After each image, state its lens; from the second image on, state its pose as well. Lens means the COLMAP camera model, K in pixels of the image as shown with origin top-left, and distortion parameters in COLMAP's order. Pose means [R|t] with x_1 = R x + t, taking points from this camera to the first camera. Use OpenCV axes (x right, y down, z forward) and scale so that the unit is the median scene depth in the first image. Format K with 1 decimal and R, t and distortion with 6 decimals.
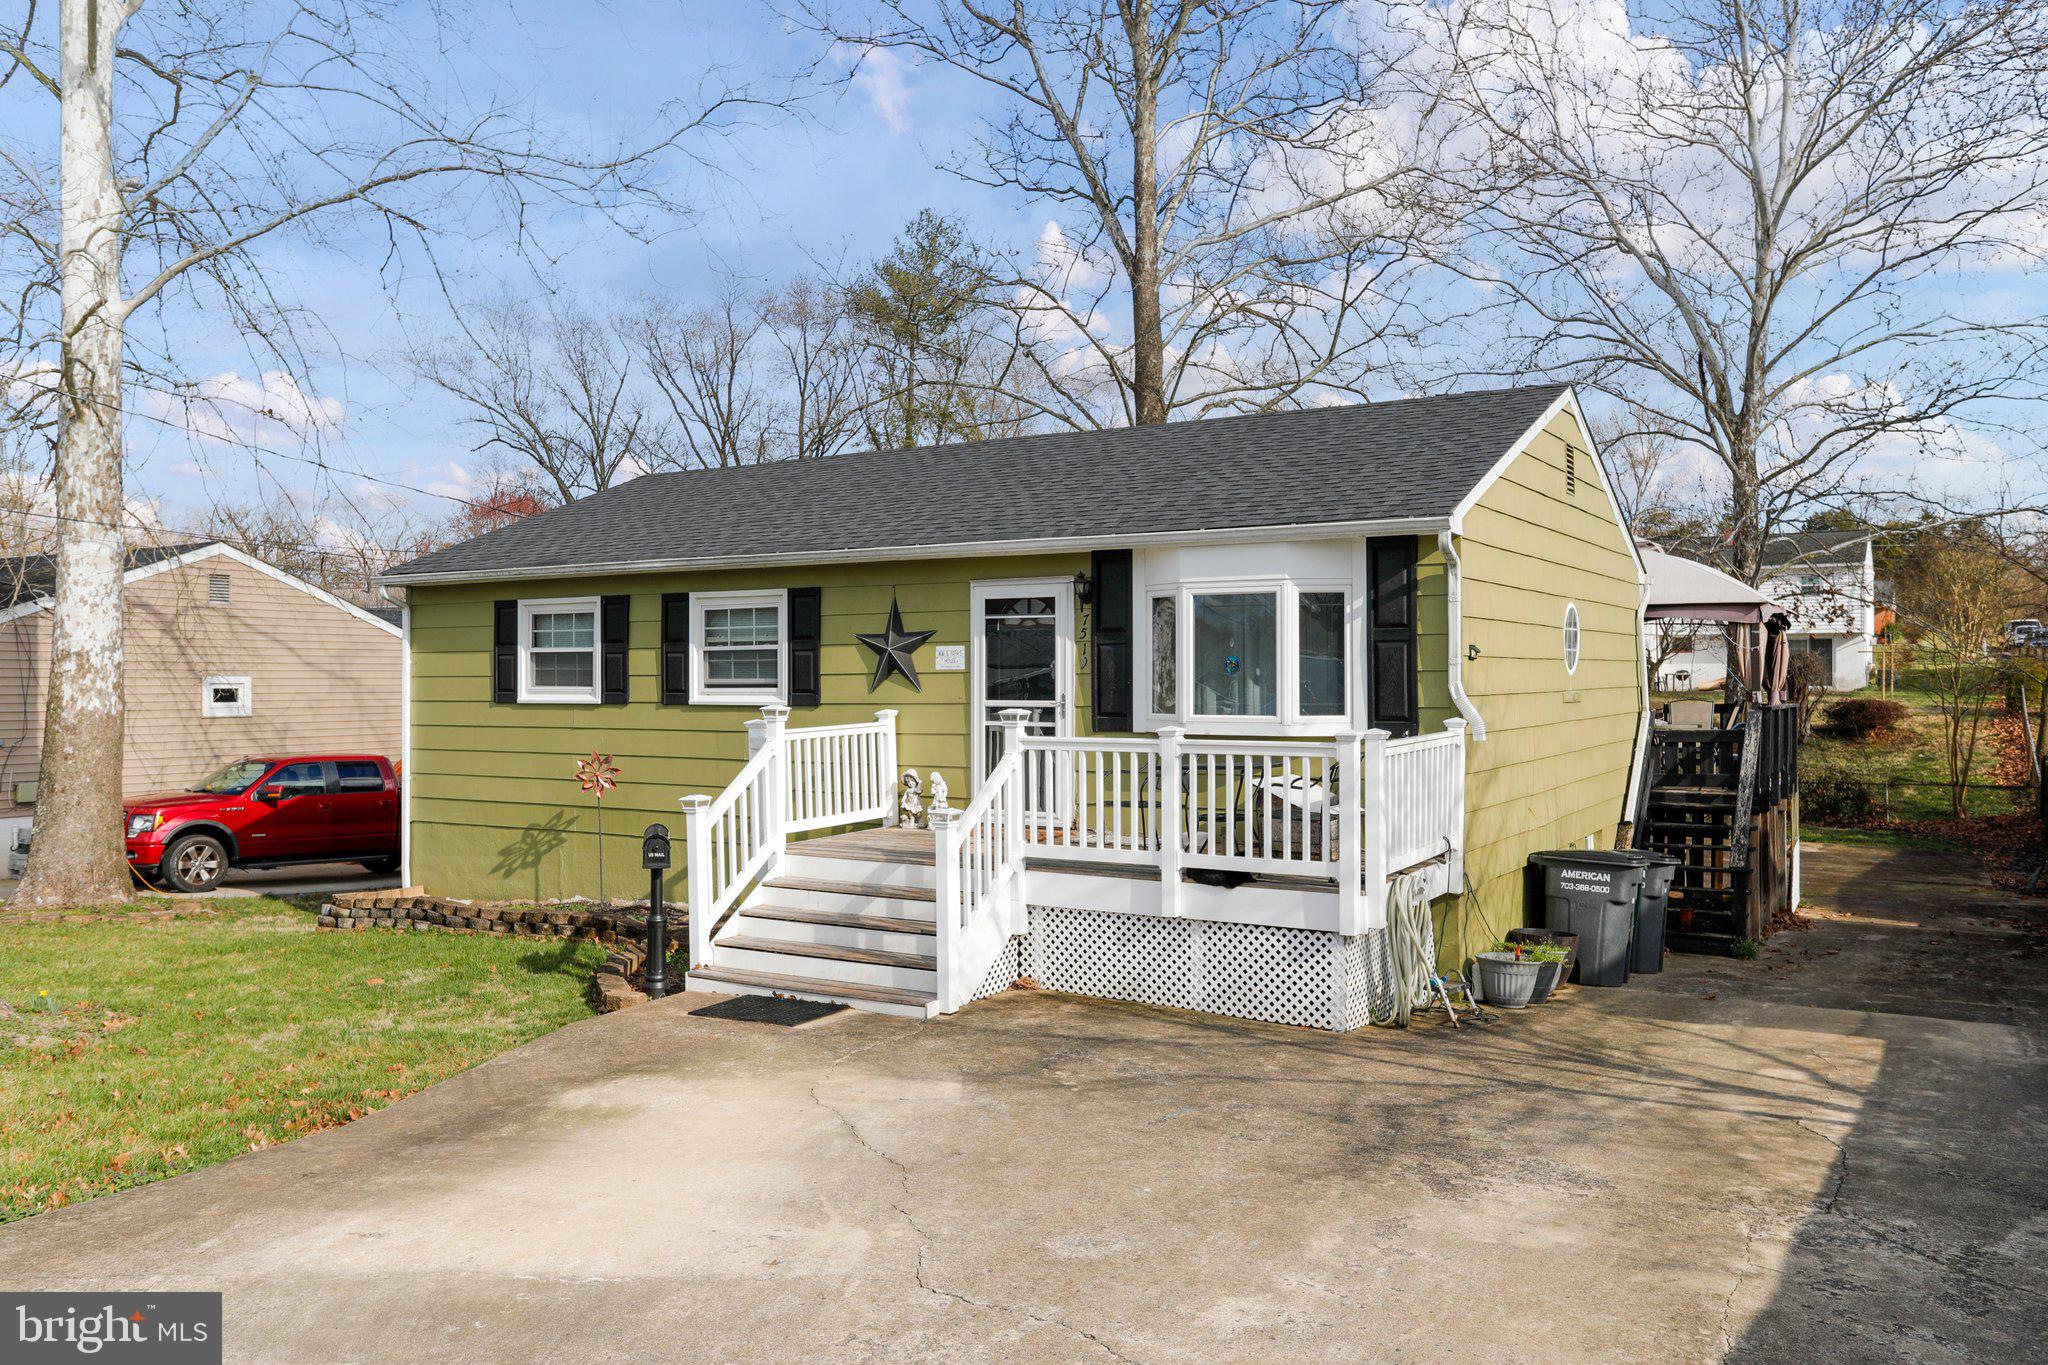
lens RADIAL K [[1528.9, 0, 1091.8], [0, 1528.9, 664.3], [0, 0, 1]] dist [0.010311, 0.003592]
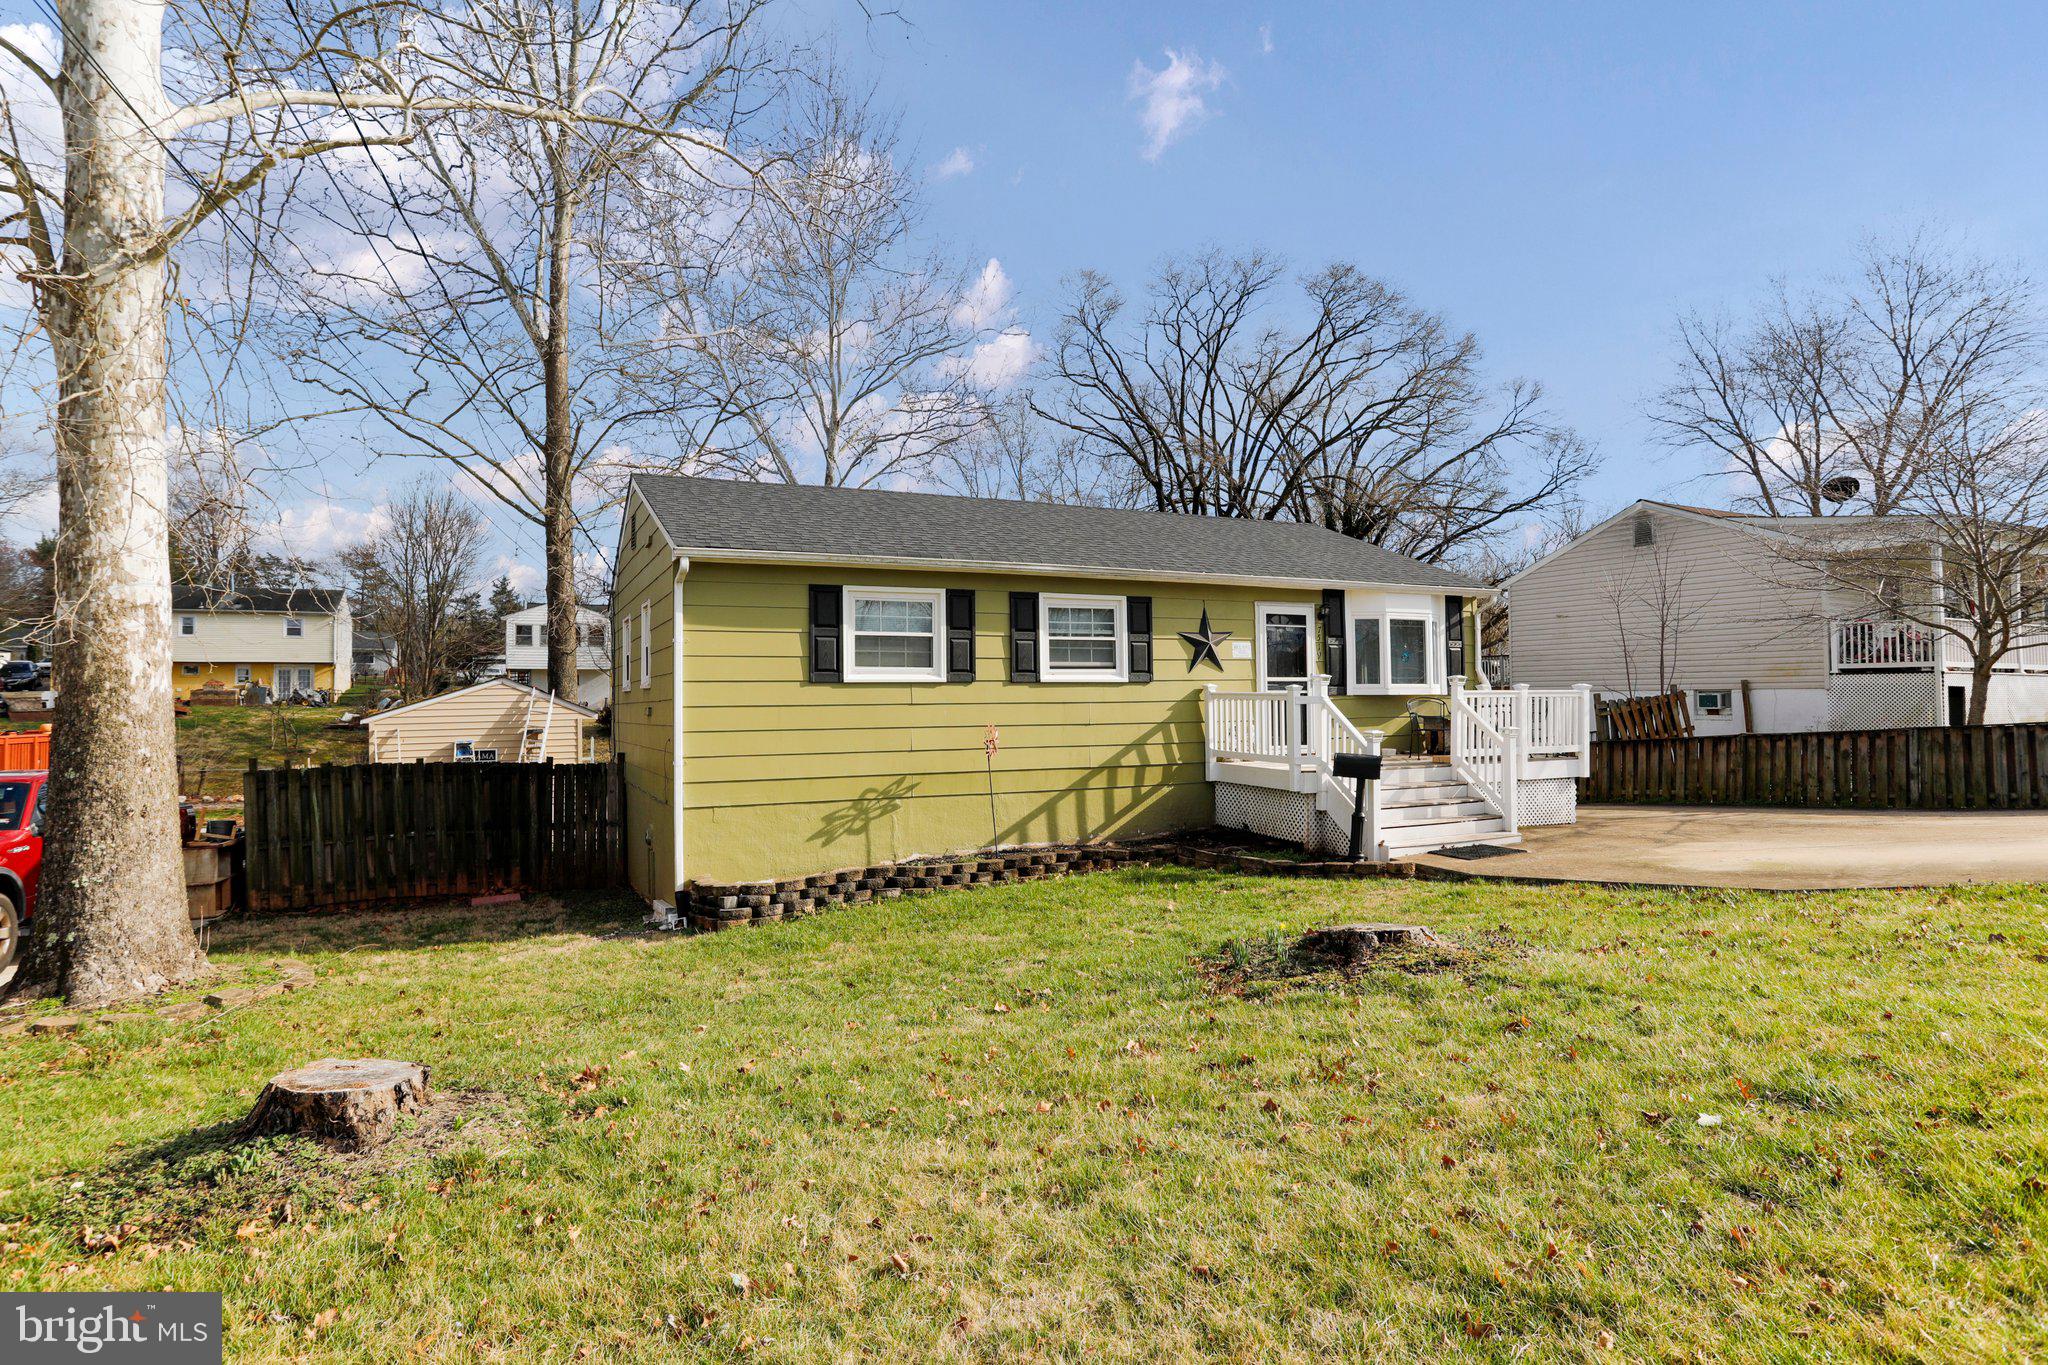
lens RADIAL K [[1035.7, 0, 1036.6], [0, 1035.7, 674.0], [0, 0, 1]] dist [-0.032776, 0.003245]
pose [[0.565193, 0.017676, 0.824769, -1.034123], [0.002016, 0.999738, -0.022807, 0.042169], [-0.824956, 0.014553, 0.565009, 0.563115]]
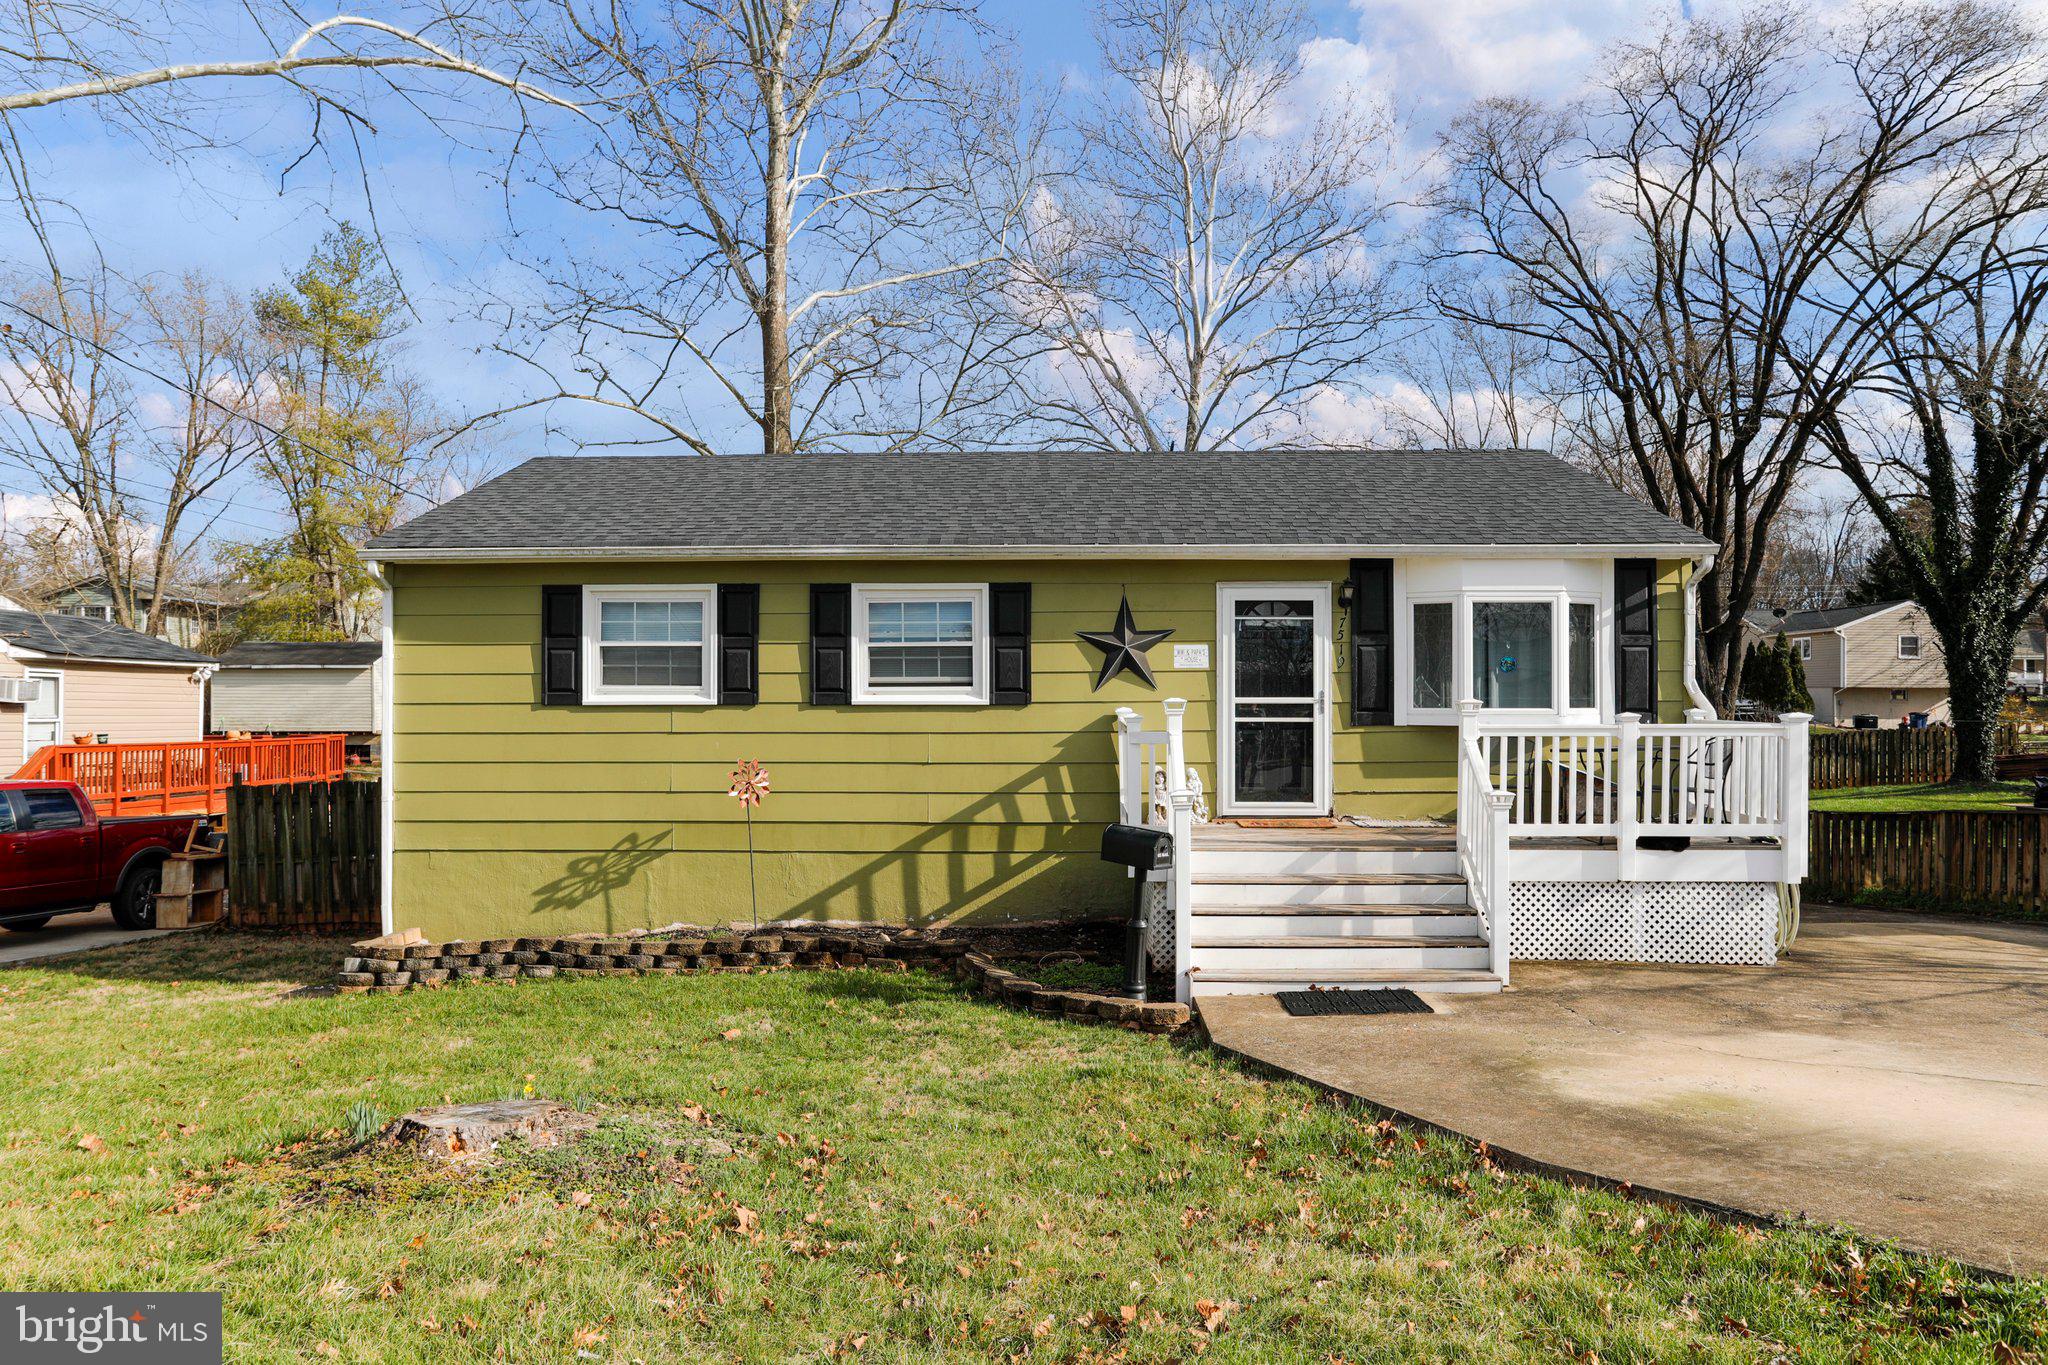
lens RADIAL K [[1309.8, 0, 1062.7], [0, 1309.8, 694.7], [0, 0, 1]] dist [-0.023780, 0.007982]
pose [[0.871842, 0.004713, 0.489764, -0.579296], [-0.004698, 0.999988, -0.001260, 0.022241], [-0.489764, -0.001202, 0.871854, 0.266221]]
